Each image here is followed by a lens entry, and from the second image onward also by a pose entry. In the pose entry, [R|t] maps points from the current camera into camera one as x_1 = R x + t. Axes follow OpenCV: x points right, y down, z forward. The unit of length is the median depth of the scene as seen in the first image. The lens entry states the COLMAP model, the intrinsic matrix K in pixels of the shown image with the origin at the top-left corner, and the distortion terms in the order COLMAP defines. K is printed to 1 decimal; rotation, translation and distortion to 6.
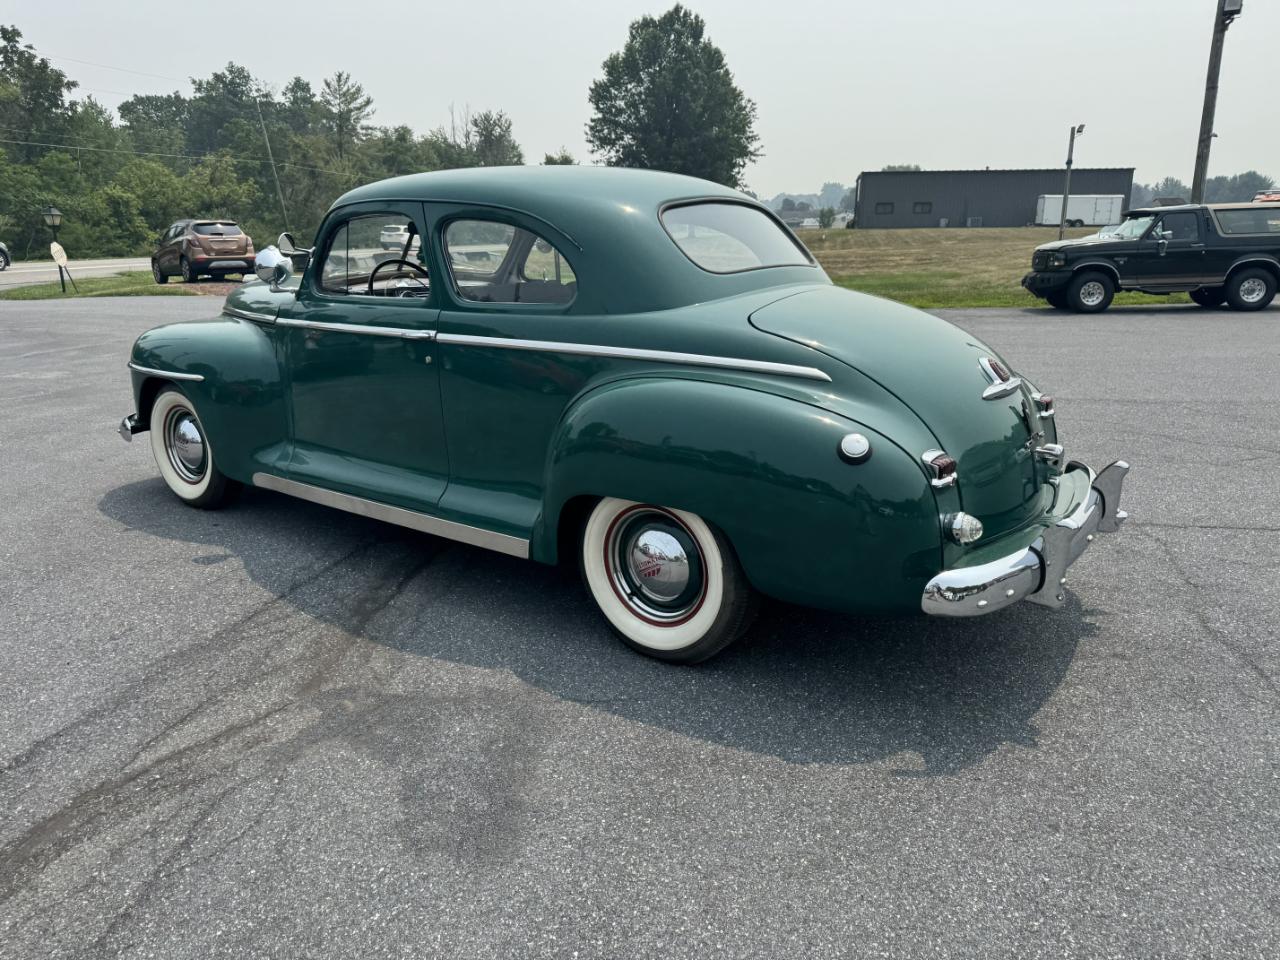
lens RADIAL K [[908.4, 0, 632.3], [0, 908.4, 472.6], [0, 0, 1]] dist [0.021458, -0.020592]
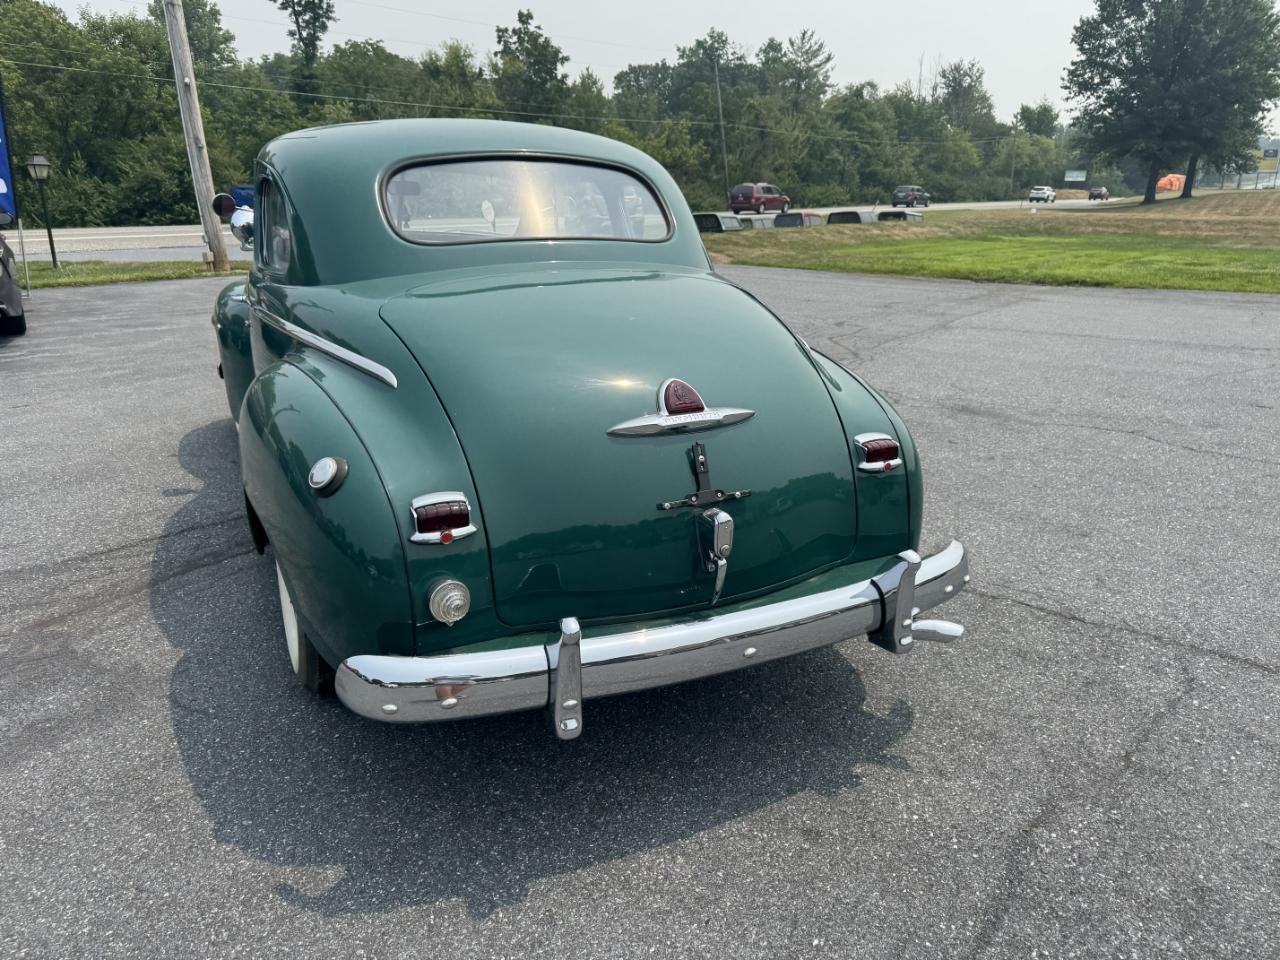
lens RADIAL K [[910.3, 0, 632.6], [0, 910.3, 473.5], [0, 0, 1]] dist [0.022230, -0.025364]
pose [[0.886949, 0.140248, -0.440060, 0.038879], [-0.121685, 0.990077, 0.070281, -0.005508], [0.445550, -0.008787, 0.895214, 0.019245]]
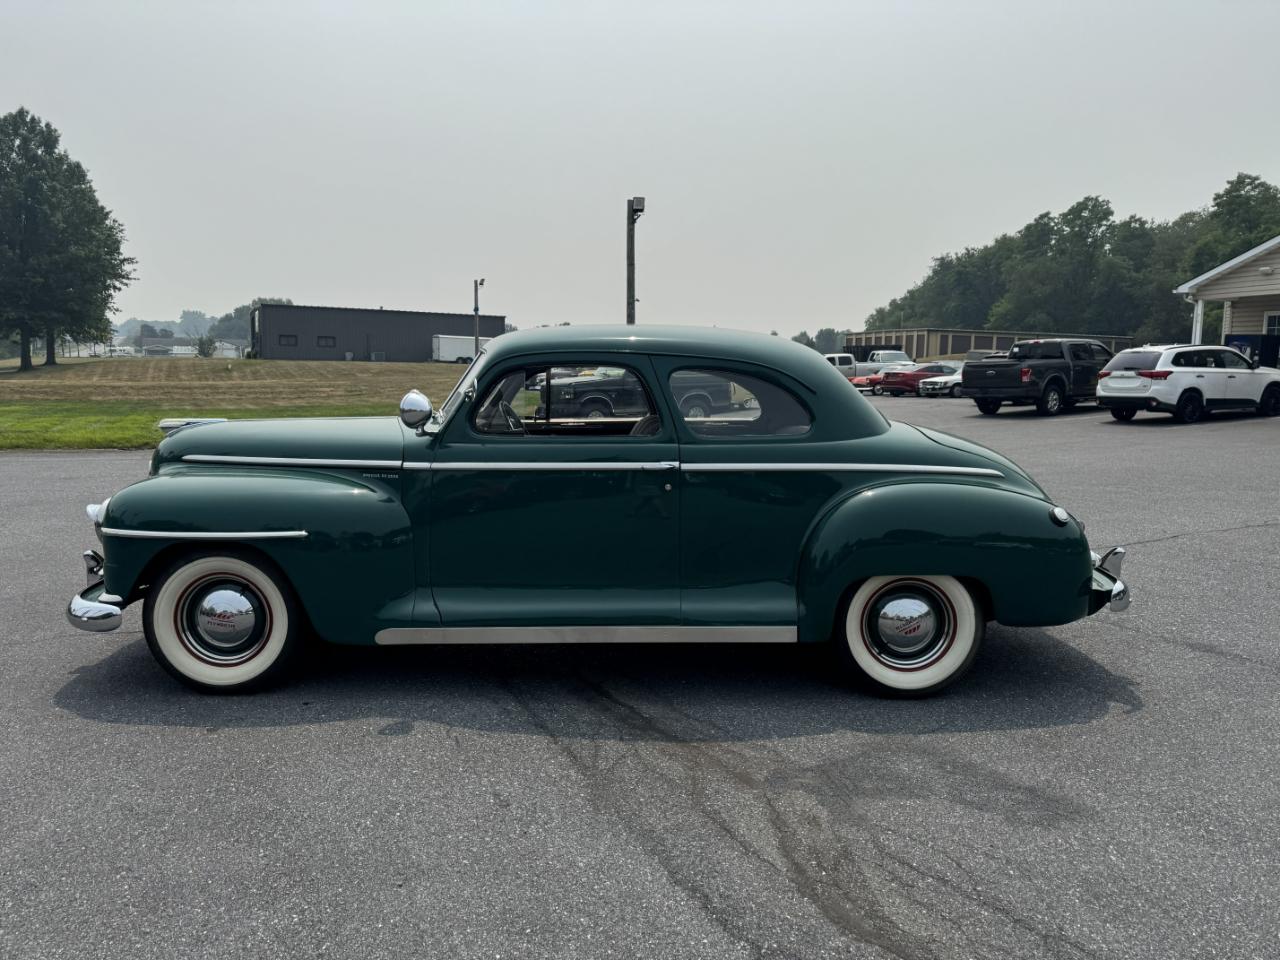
lens RADIAL K [[903.9, 0, 637.7], [0, 903.9, 479.3], [0, 0, 1]] dist [0.021503, -0.023465]
pose [[0.789356, -0.061936, 0.610804, -0.061147], [0.141160, 0.986553, -0.082387, -0.003108], [-0.597488, 0.151254, 0.787484, 0.008425]]
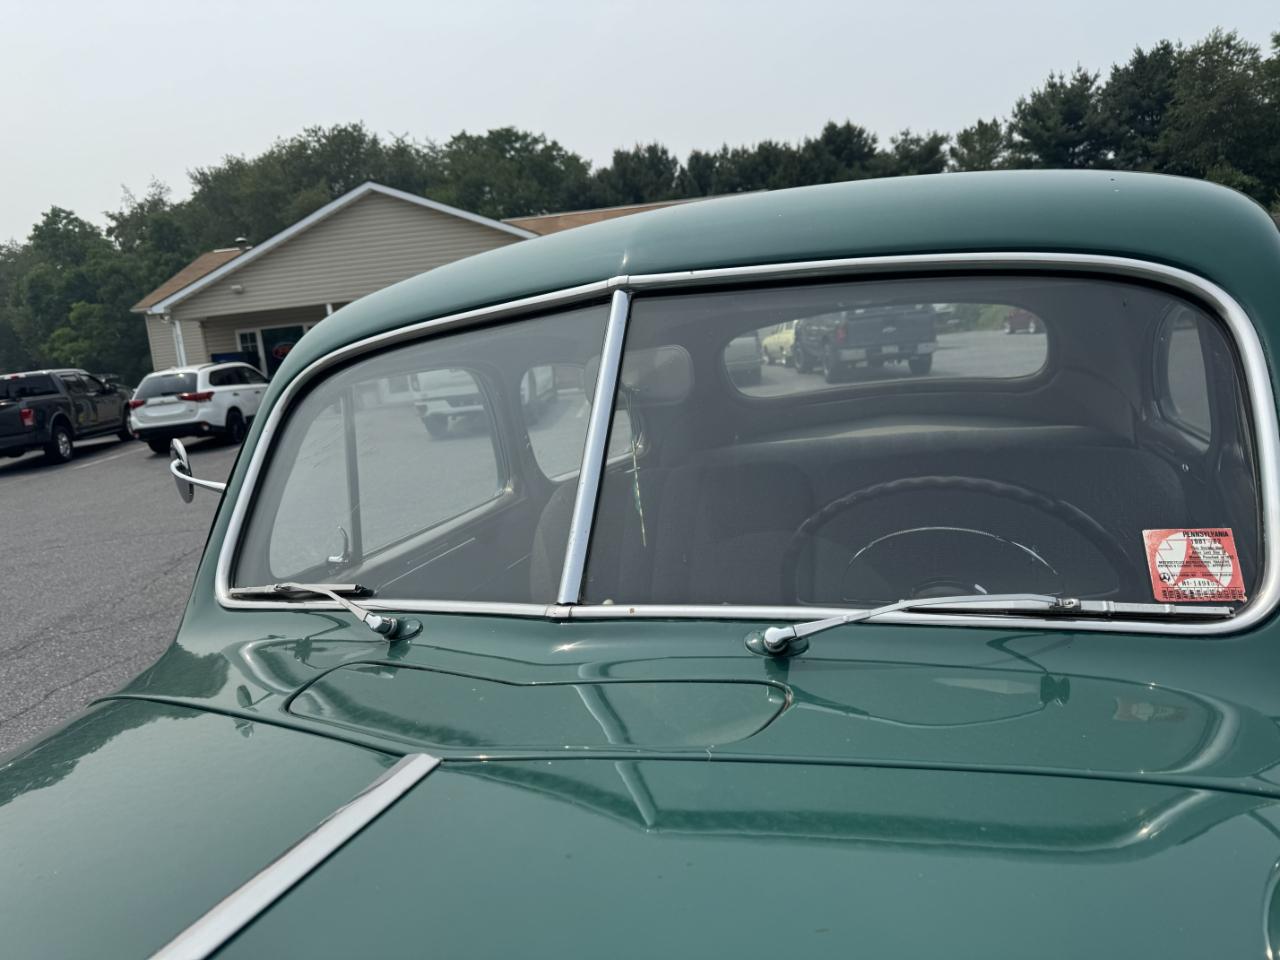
lens RADIAL K [[910.3, 0, 632.6], [0, 910.3, 473.5], [0, 0, 1]] dist [0.022230, -0.025364]
pose [[-0.229228, -0.102192, 0.967993, -0.038047], [0.344461, 0.921604, 0.178865, -0.024197], [-0.910385, 0.374437, -0.176057, 0.088162]]
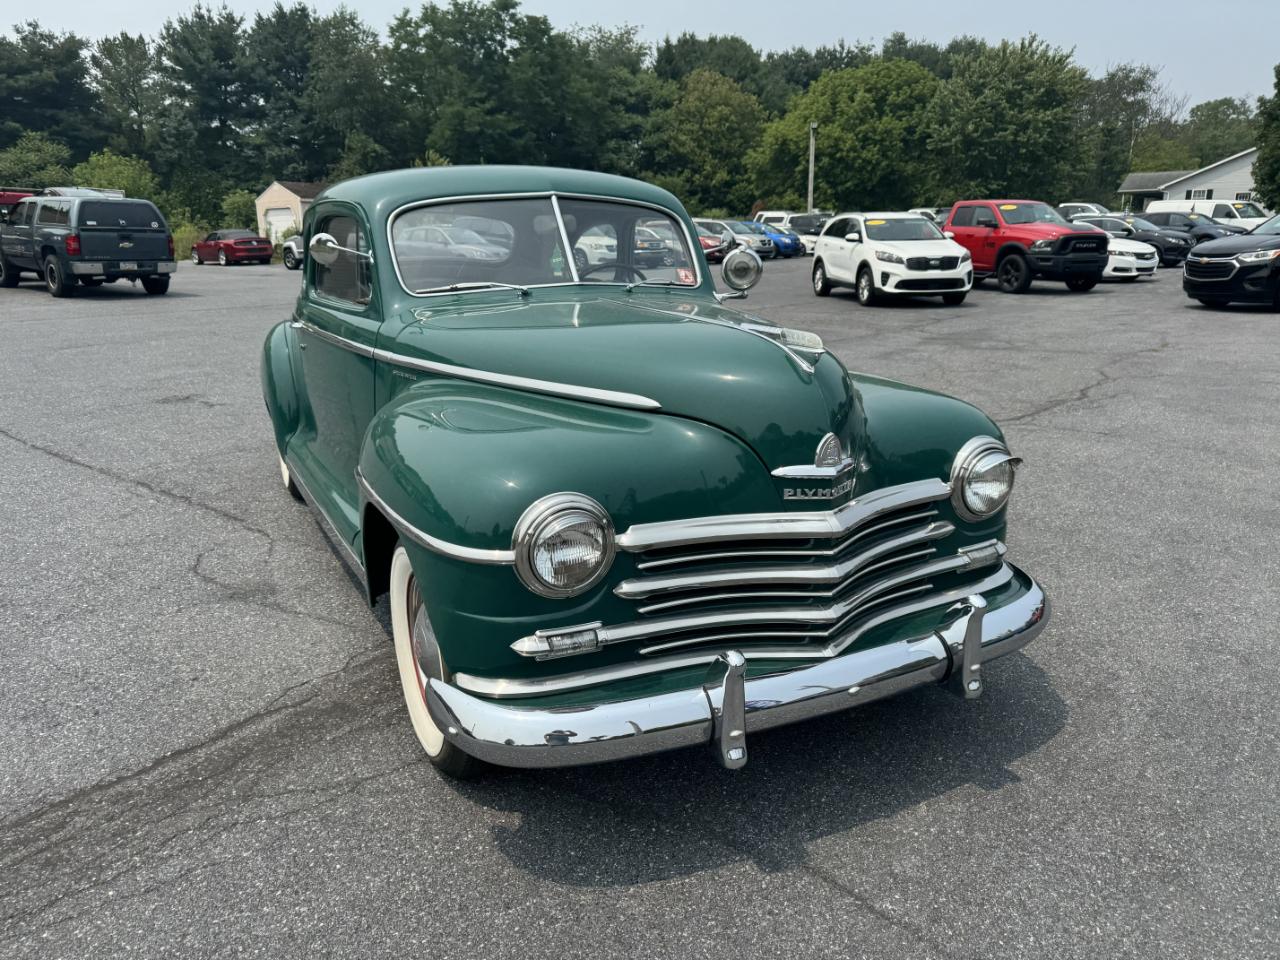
lens RADIAL K [[907.2, 0, 641.0], [0, 907.2, 483.8], [0, 0, 1]] dist [0.024686, -0.026170]
pose [[-0.892258, -0.103458, 0.439513, -0.054492], [0.128197, 0.875293, 0.466291, -0.035570], [-0.432944, 0.472396, -0.767725, 0.138513]]
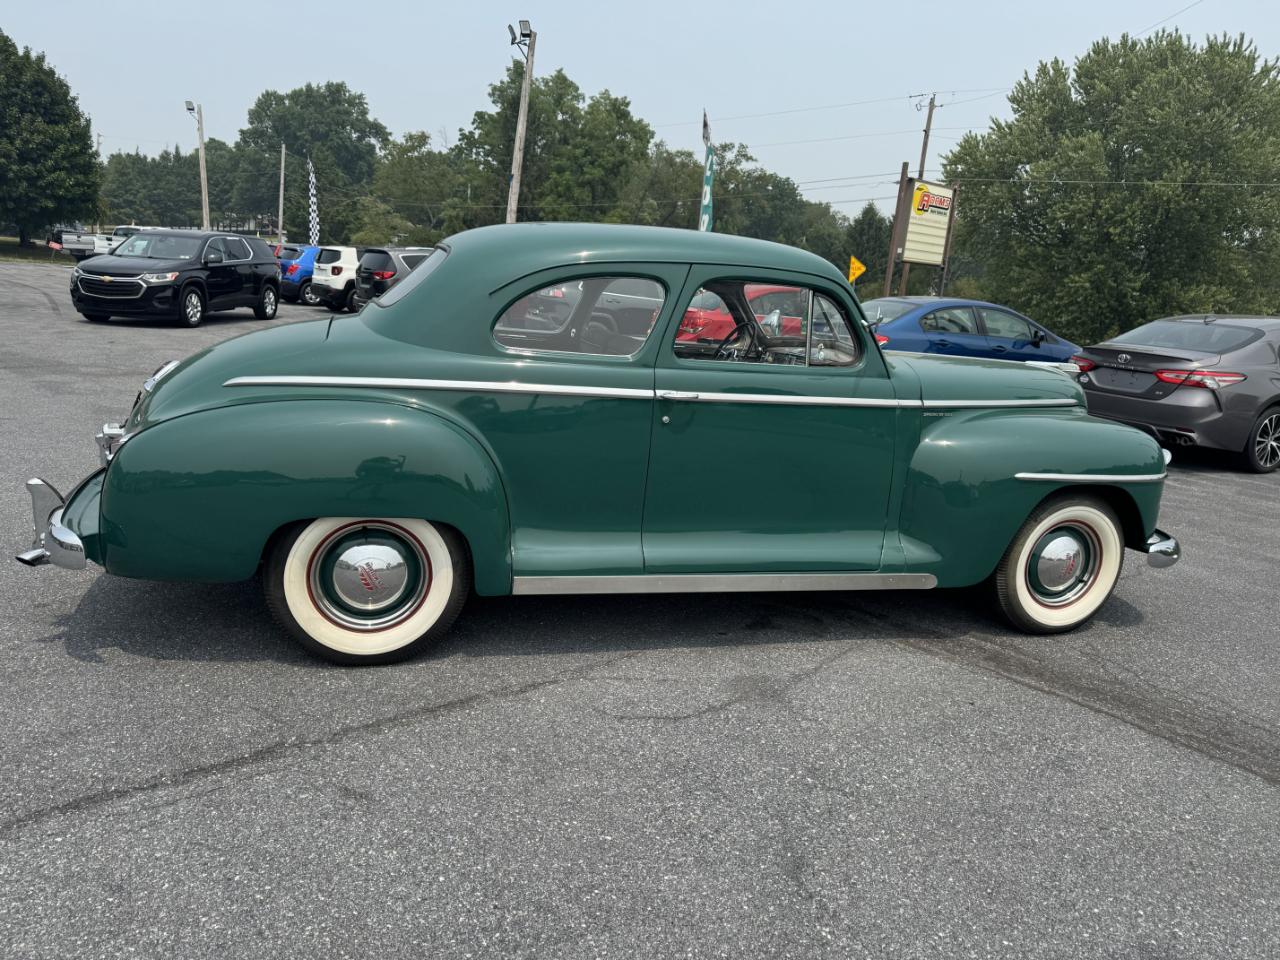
lens RADIAL K [[894.0, 0, 640.4], [0, 894.0, 491.4], [0, 0, 1]] dist [0.029997, -0.035424]
pose [[-0.607555, 0.138056, -0.782188, 0.054818], [-0.263876, 0.893762, 0.362711, -0.032048], [0.749164, 0.426767, -0.506580, 0.120934]]
